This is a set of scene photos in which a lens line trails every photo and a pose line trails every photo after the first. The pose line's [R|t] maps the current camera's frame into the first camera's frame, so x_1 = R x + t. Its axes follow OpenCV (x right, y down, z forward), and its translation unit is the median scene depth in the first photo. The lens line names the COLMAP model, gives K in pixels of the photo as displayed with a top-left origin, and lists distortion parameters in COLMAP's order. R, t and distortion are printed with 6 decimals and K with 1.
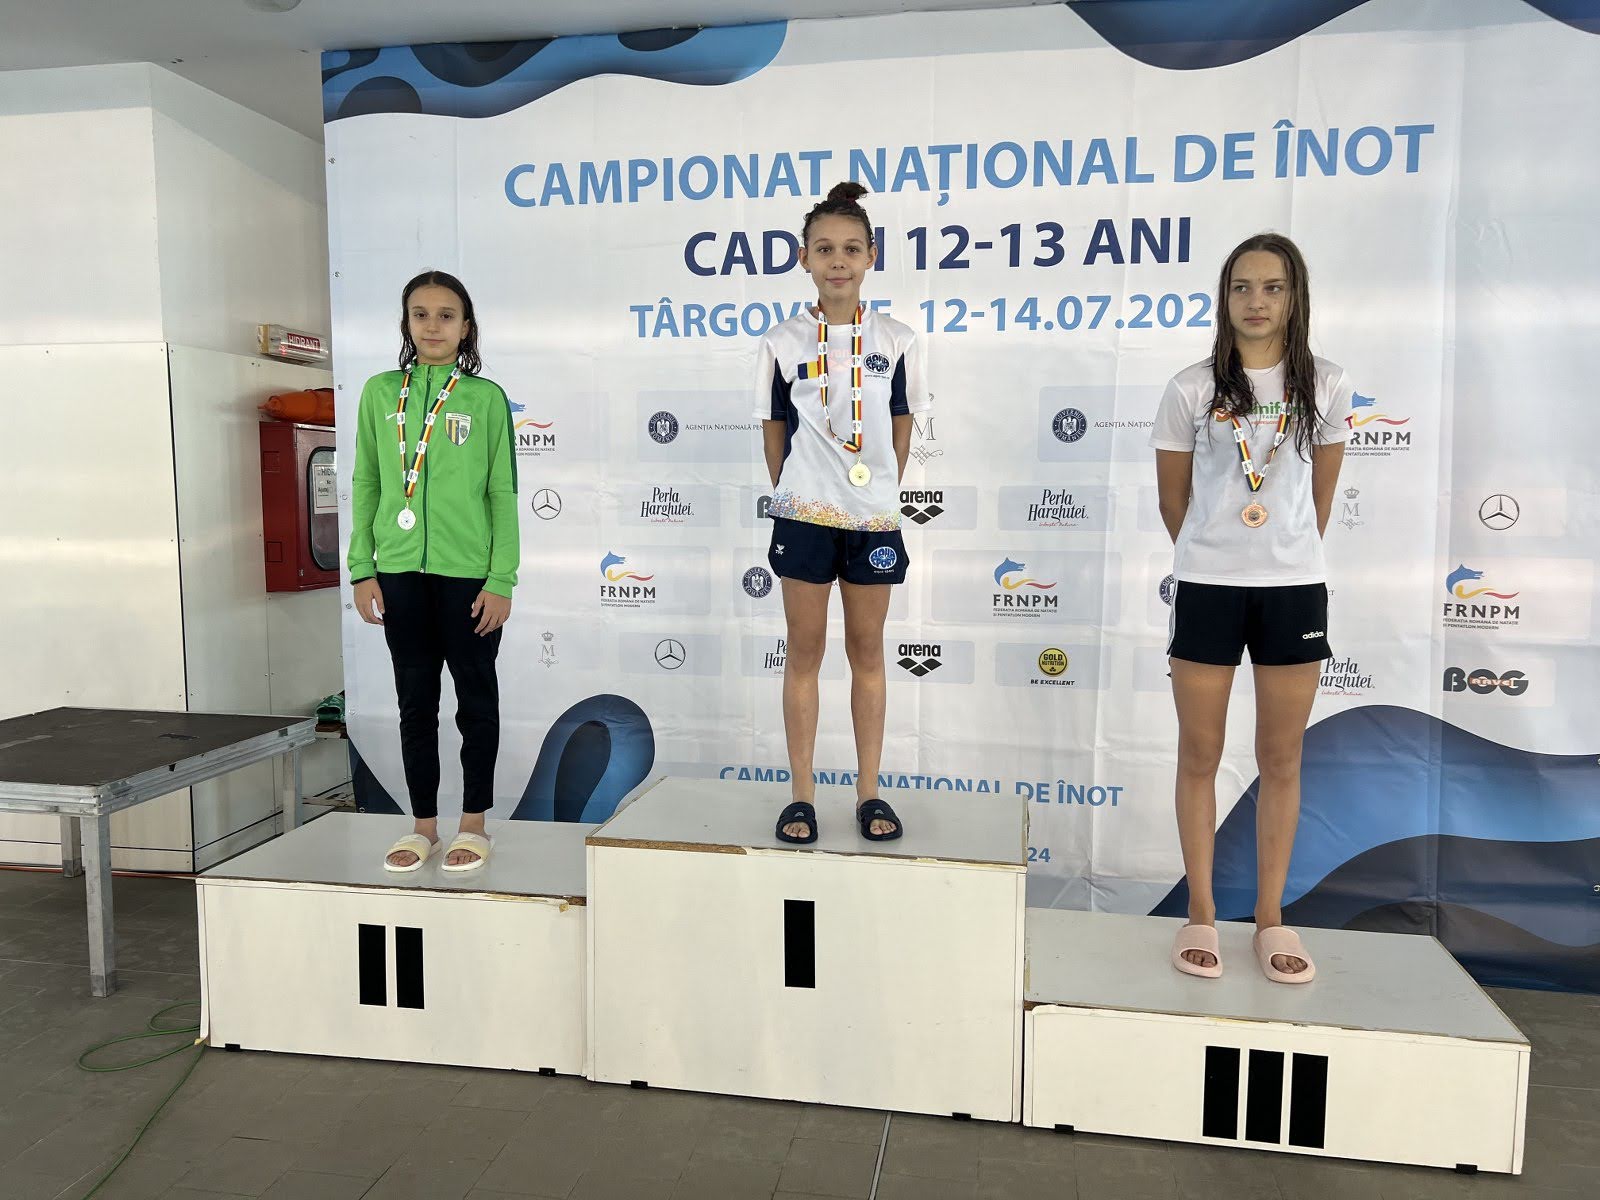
lens RADIAL K [[1241.3, 0, 804.5], [0, 1241.3, 604.8], [0, 0, 1]] dist [0.032248, -0.033638]
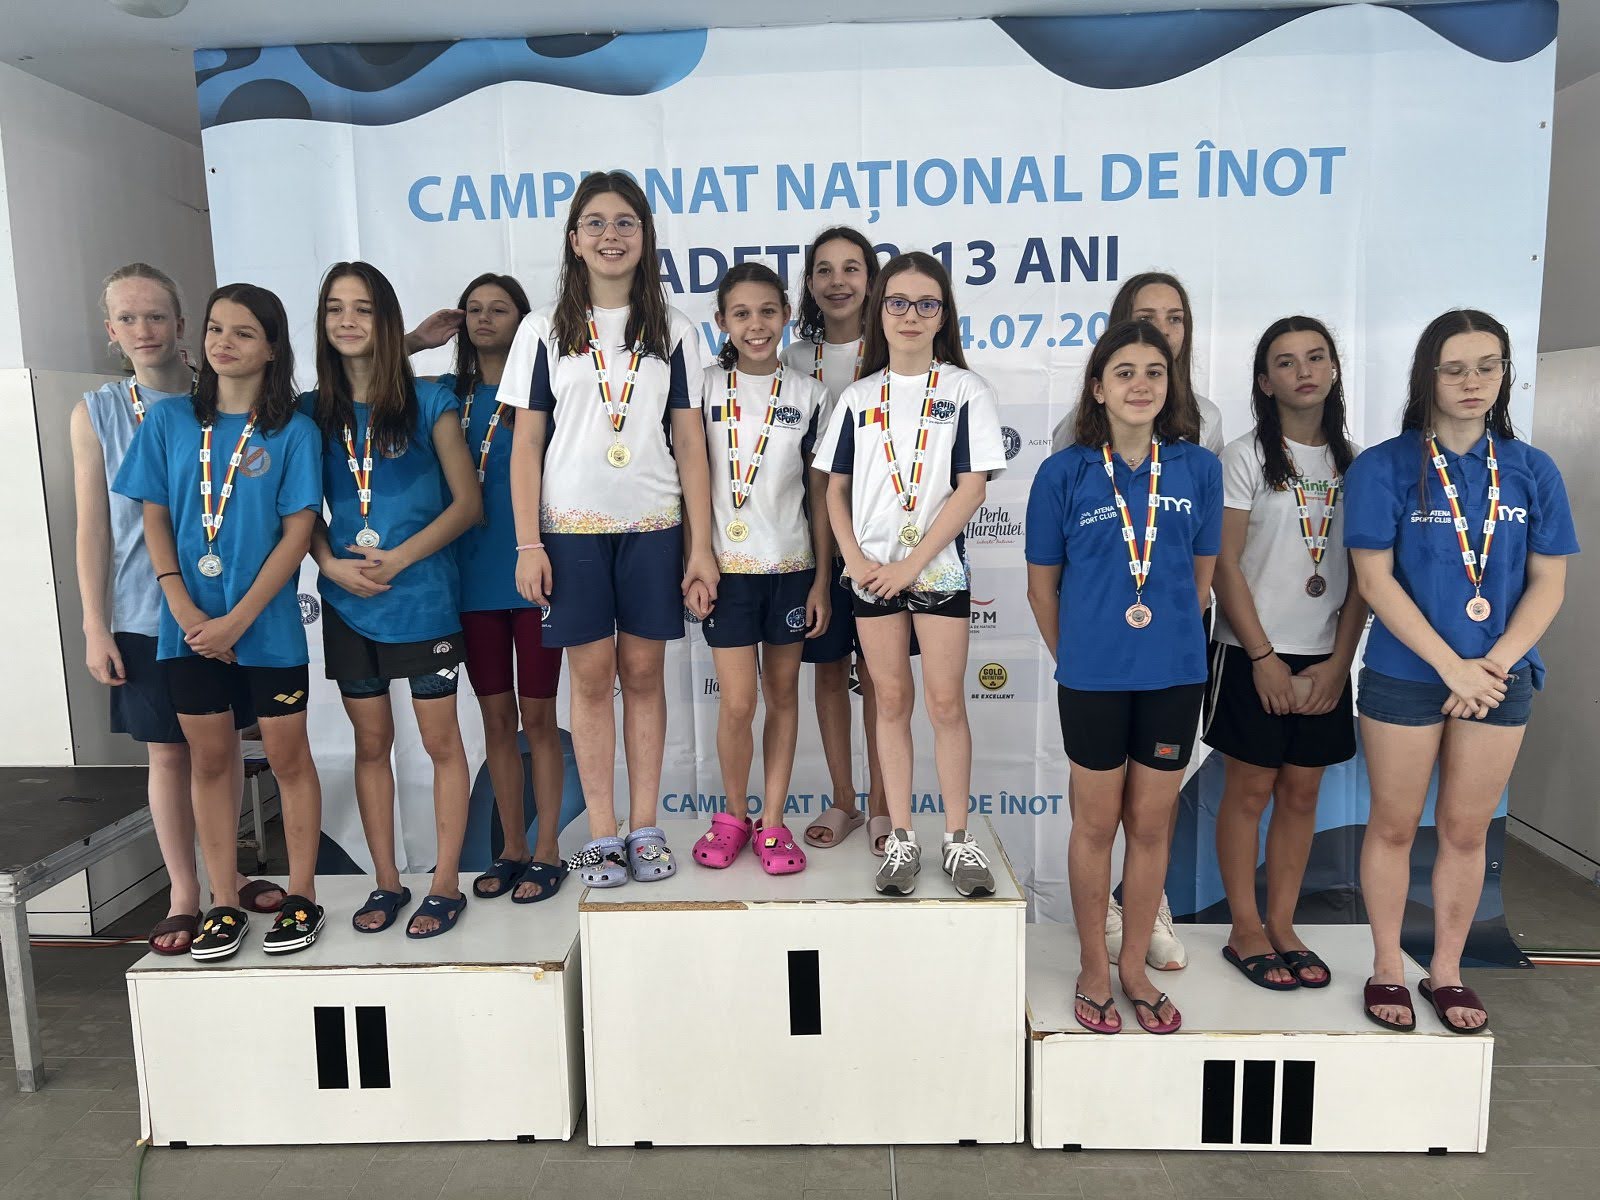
lens RADIAL K [[1241.3, 0, 799.6], [0, 1241.3, 627.0], [0, 0, 1]] dist [0.032248, -0.033638]
pose [[0.991465, -0.041936, 0.123444, -0.083143], [0.036590, 0.998305, 0.045260, -0.047648], [-0.125133, -0.040357, 0.991319, 0.014468]]
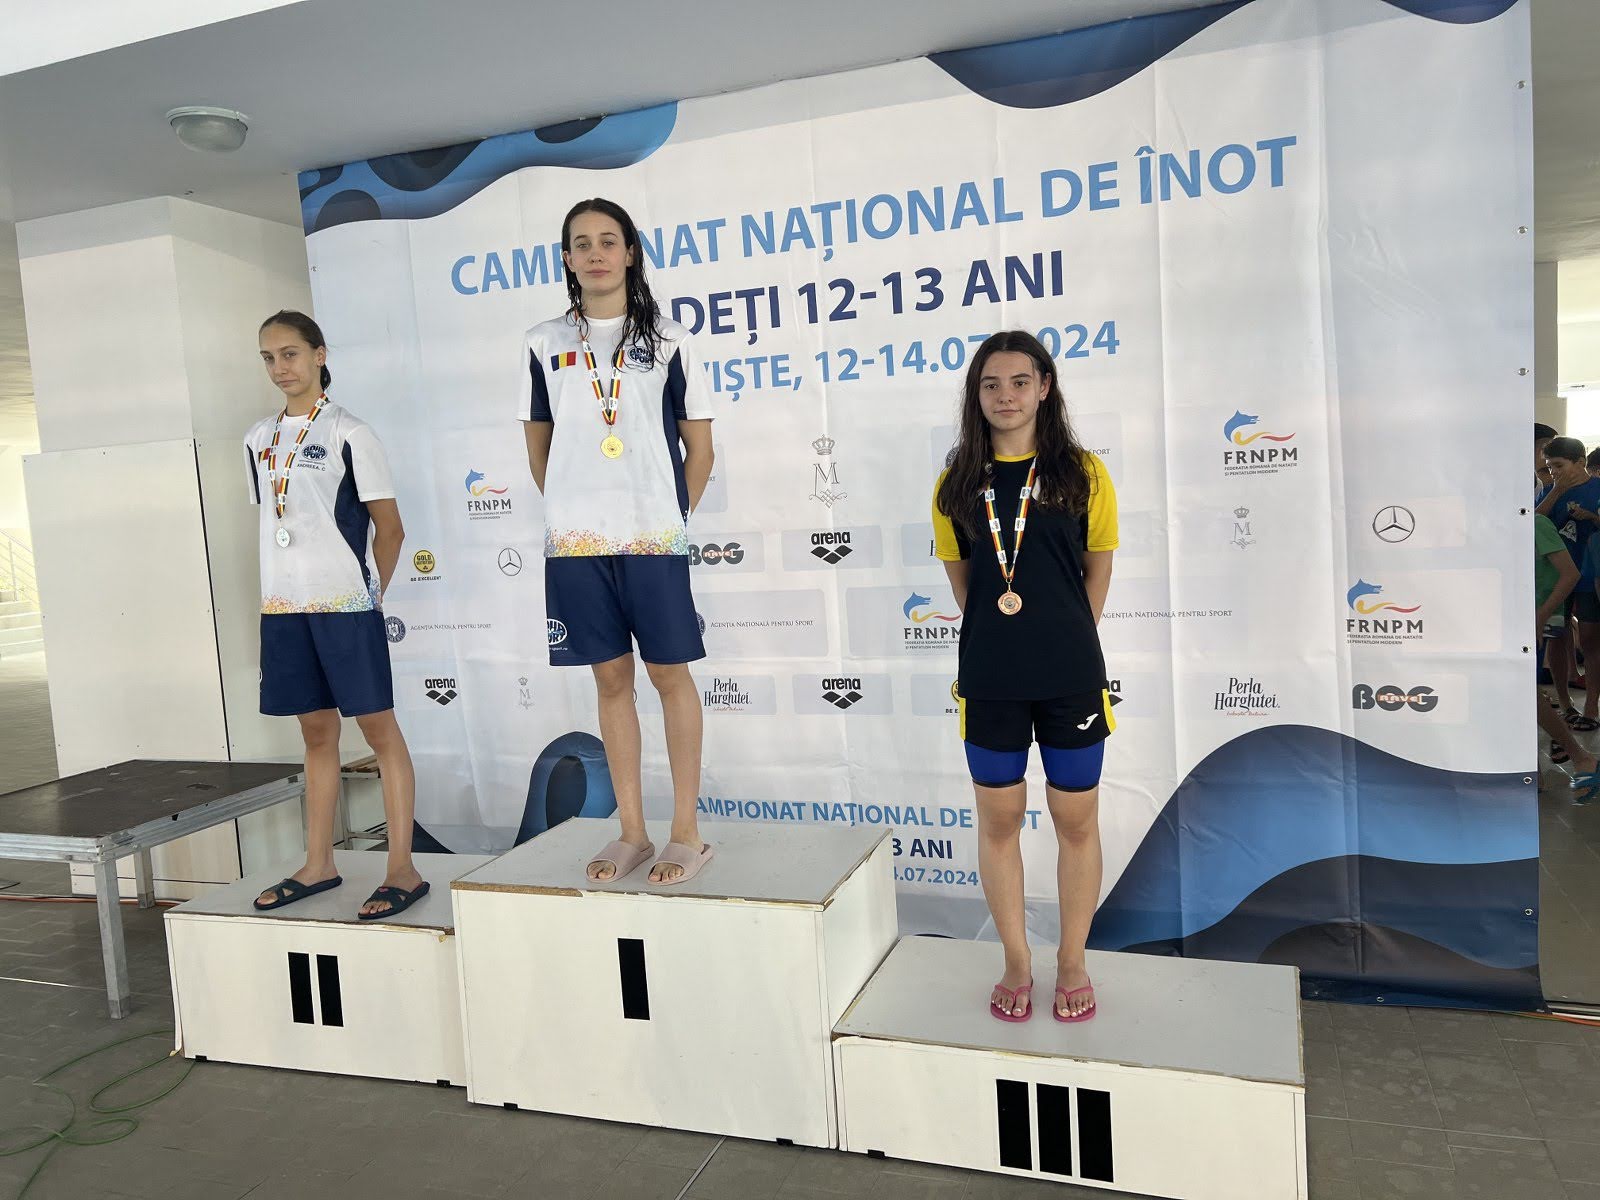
lens RADIAL K [[1241.3, 0, 795.4], [0, 1241.3, 599.7], [0, 0, 1]] dist [0.032248, -0.033638]
pose [[0.983820, -0.051918, -0.171472, 0.249608], [0.051853, 0.998643, -0.004860, -0.033176], [0.171491, -0.004110, 0.985177, -0.034103]]
